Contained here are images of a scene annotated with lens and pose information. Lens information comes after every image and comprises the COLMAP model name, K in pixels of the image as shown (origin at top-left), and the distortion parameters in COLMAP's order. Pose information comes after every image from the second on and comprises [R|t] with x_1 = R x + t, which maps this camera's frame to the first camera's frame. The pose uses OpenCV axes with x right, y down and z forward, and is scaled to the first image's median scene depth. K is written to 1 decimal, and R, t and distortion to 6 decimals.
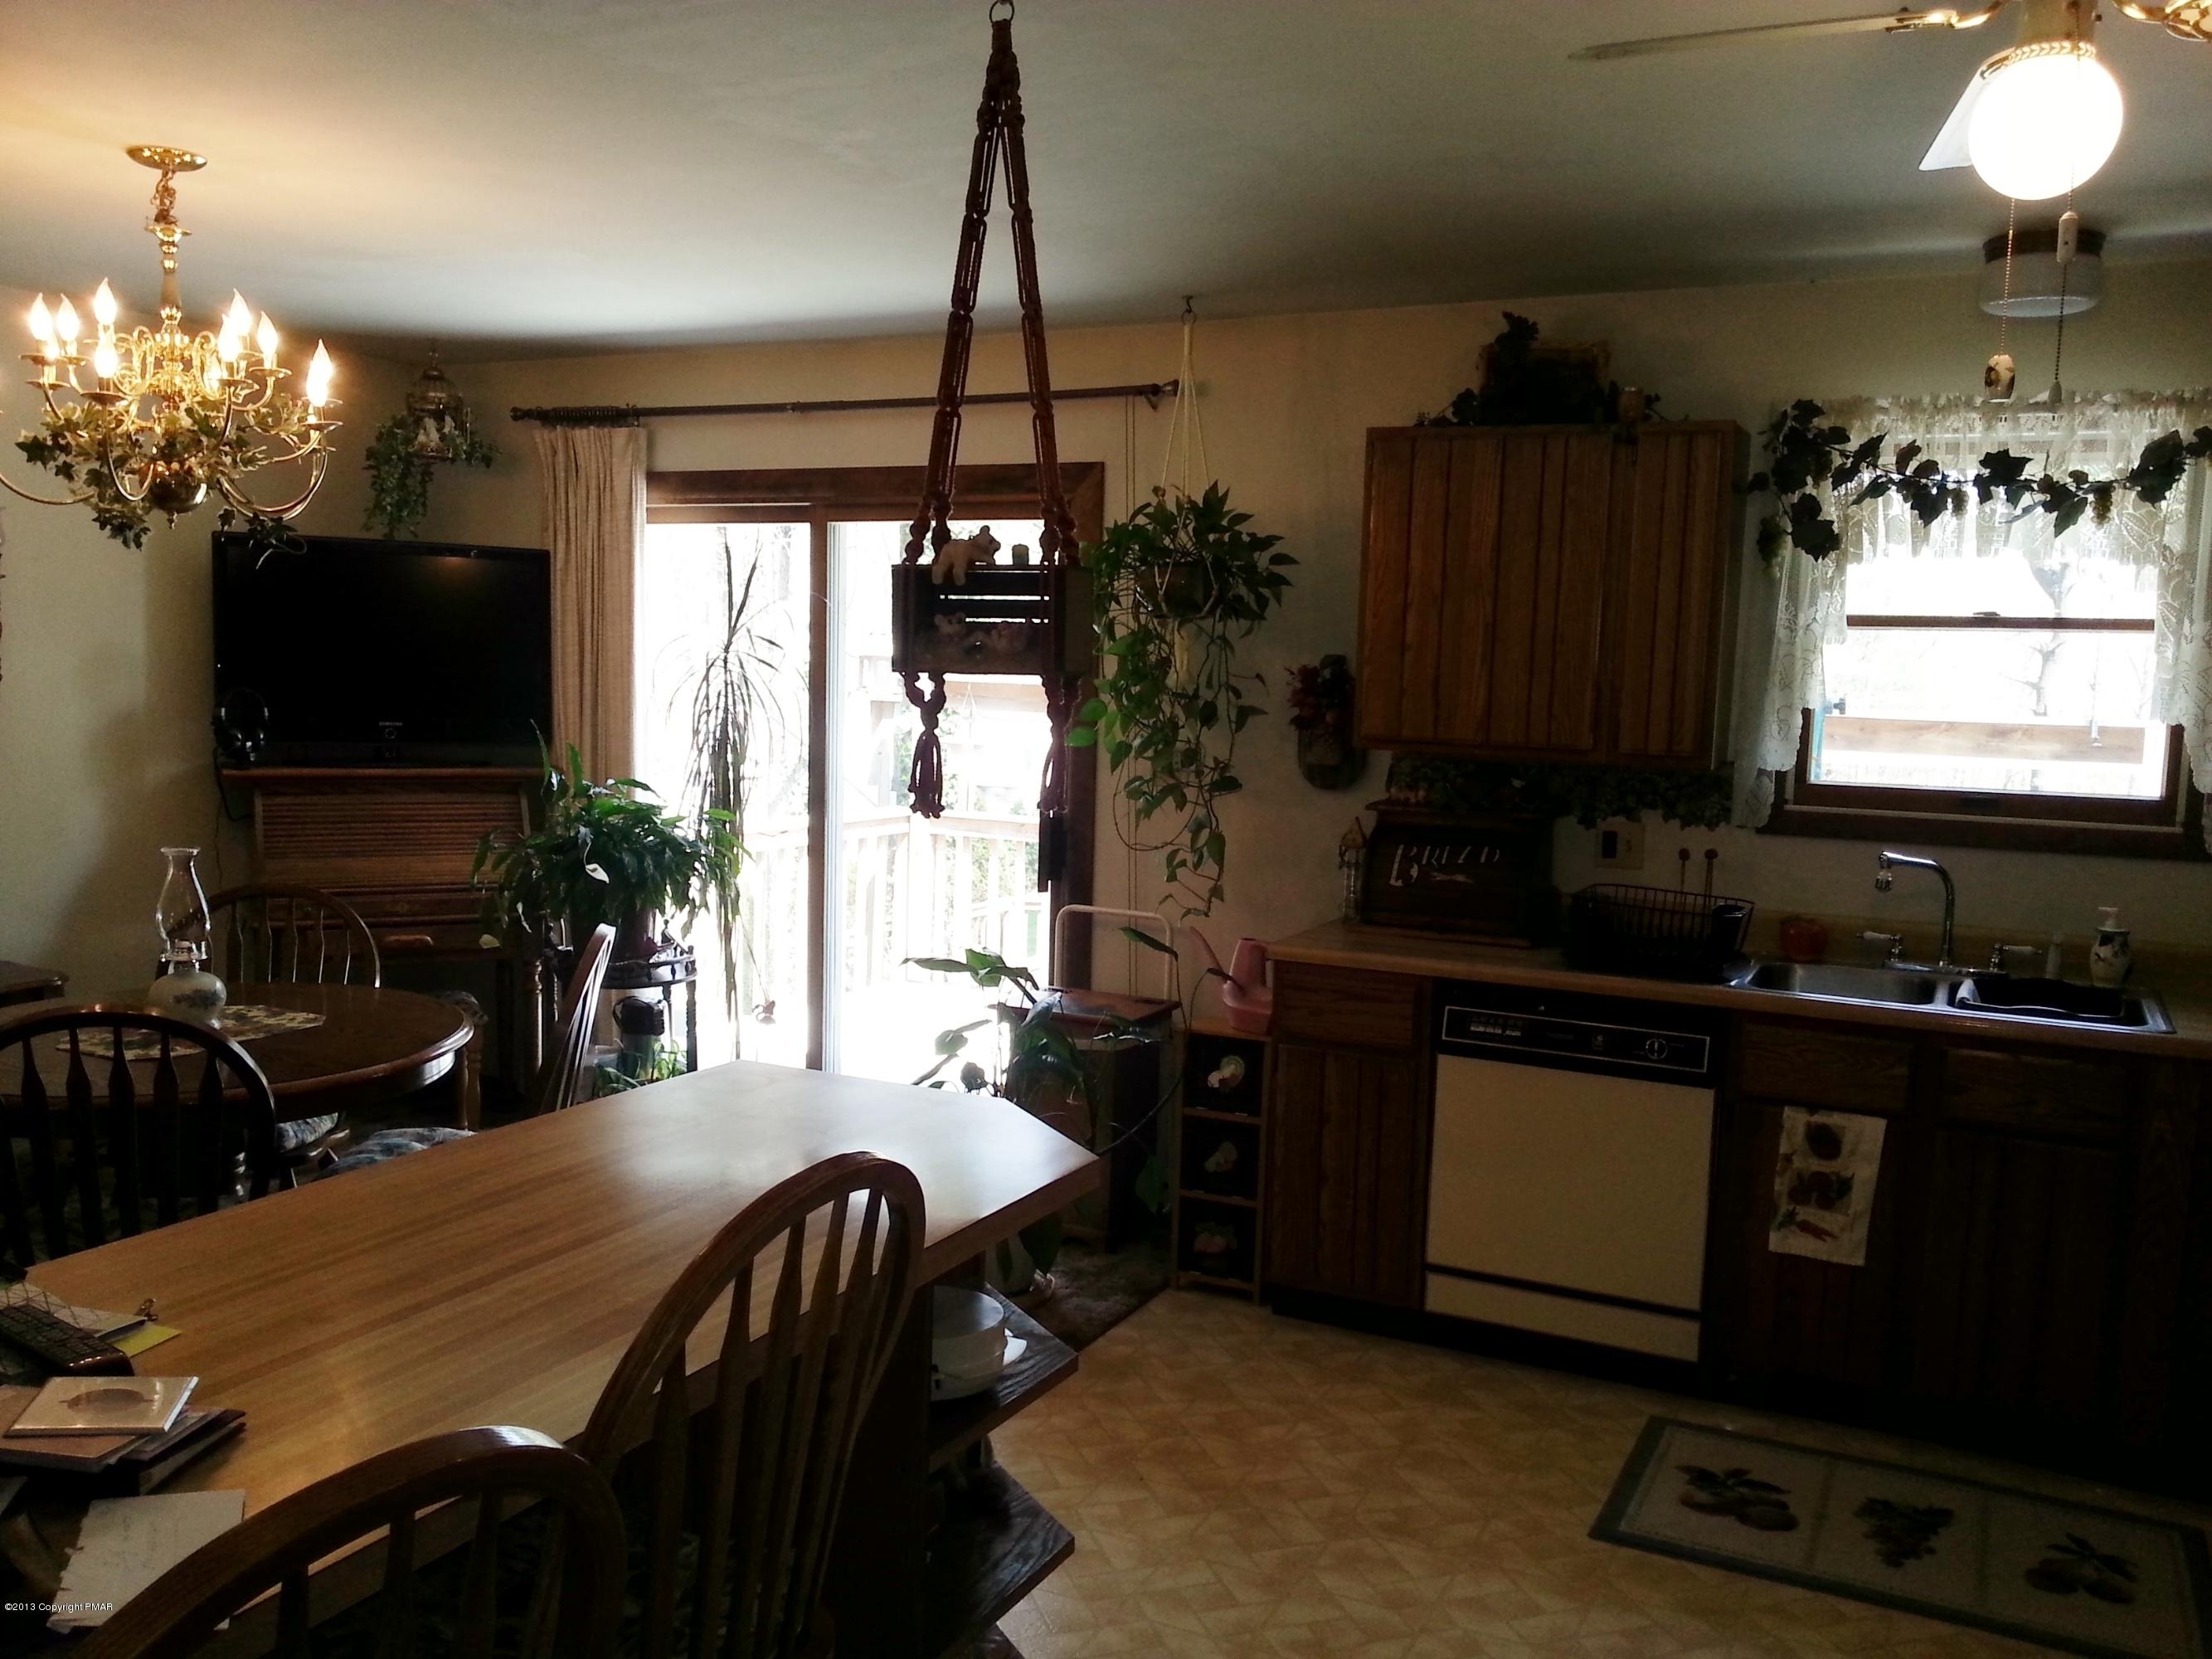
lens RADIAL K [[1800.9, 0, 1107.1], [0, 1800.9, 867.8], [0, 0, 1]] dist [0.001298, -0.023424]
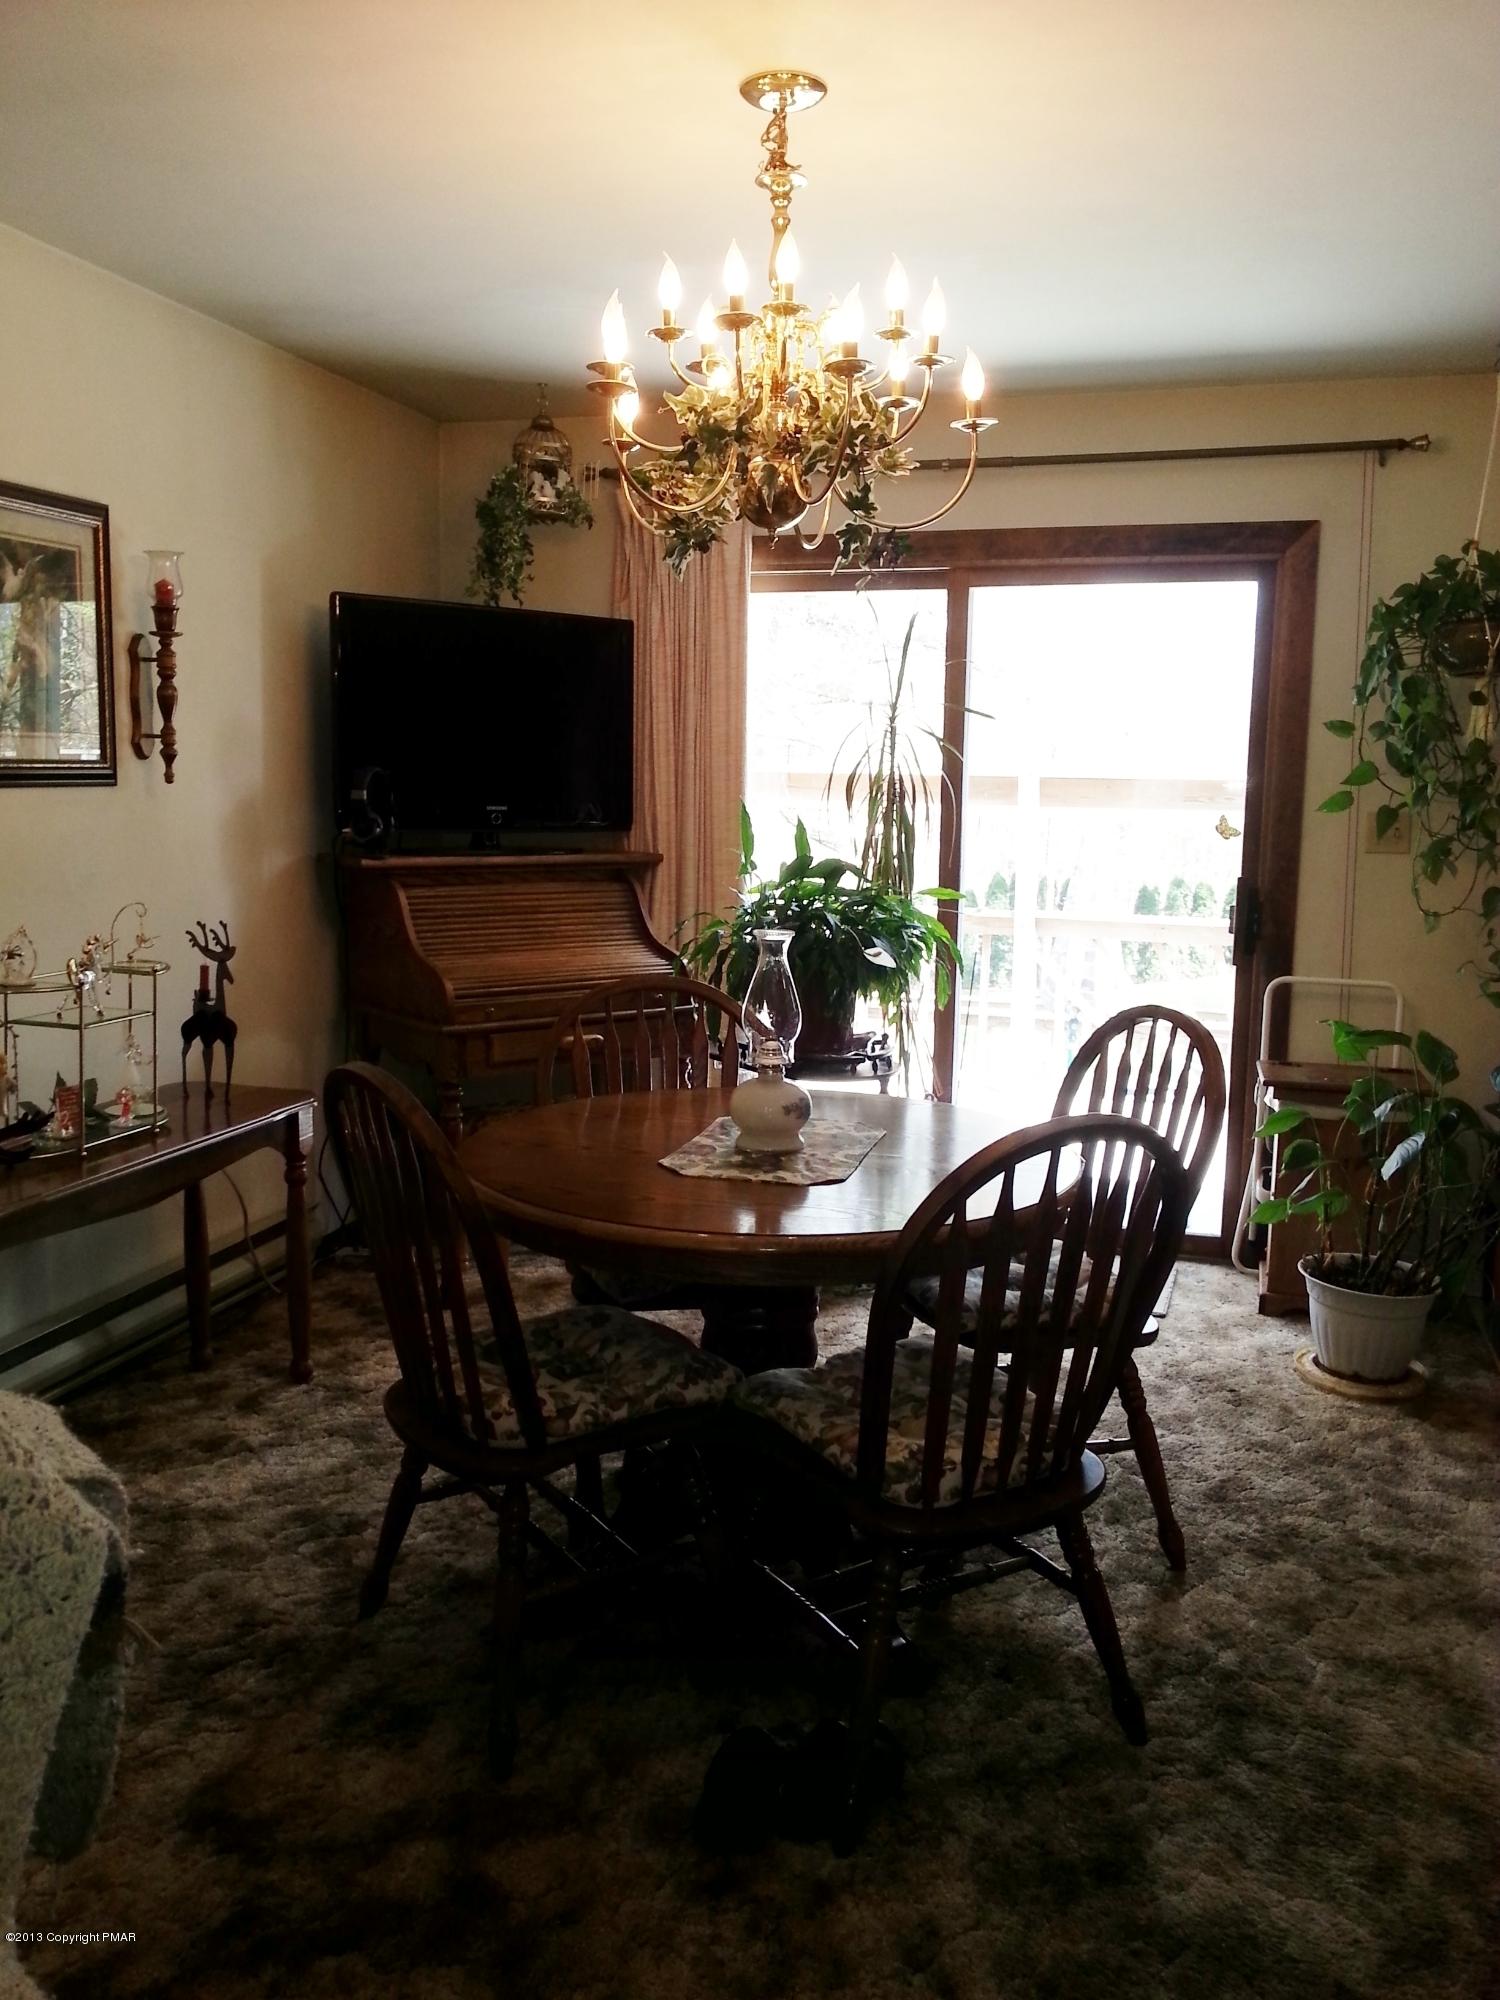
lens RADIAL K [[1628.2, 0, 750.0], [0, 1628.2, 1000.0], [0, 0, 1]] dist [0.001298, -0.023424]
pose [[0.985296, -0.037343, 0.166727, -0.557221], [0.033402, 0.999094, 0.026379, 0.000307], [-0.167561, -0.020422, 0.985650, 0.214023]]
